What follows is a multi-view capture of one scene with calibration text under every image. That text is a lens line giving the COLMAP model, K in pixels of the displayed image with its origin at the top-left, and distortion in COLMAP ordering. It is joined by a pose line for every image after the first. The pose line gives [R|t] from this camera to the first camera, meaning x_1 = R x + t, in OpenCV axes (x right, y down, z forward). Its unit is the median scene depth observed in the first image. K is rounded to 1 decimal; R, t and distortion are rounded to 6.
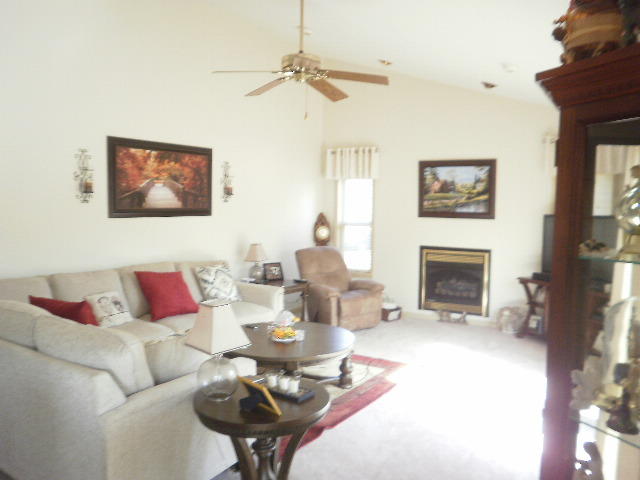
lens RADIAL K [[499.3, 0, 320.0], [0, 499.3, 240.0], [0, 0, 1]] dist [-0.125046, 0.133423]
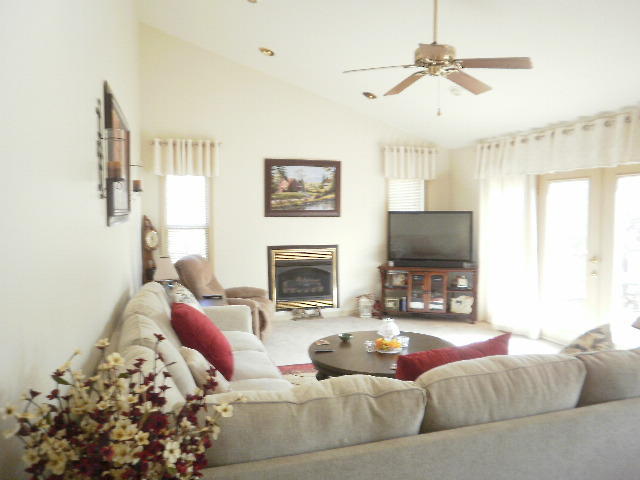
lens RADIAL K [[499.3, 0, 320.0], [0, 499.3, 240.0], [0, 0, 1]] dist [-0.125046, 0.133423]
pose [[0.697216, -0.061165, 0.714247, -0.439079], [0.057259, 0.997922, 0.029565, -0.024438], [-0.714571, 0.020284, 0.699269, 0.255998]]
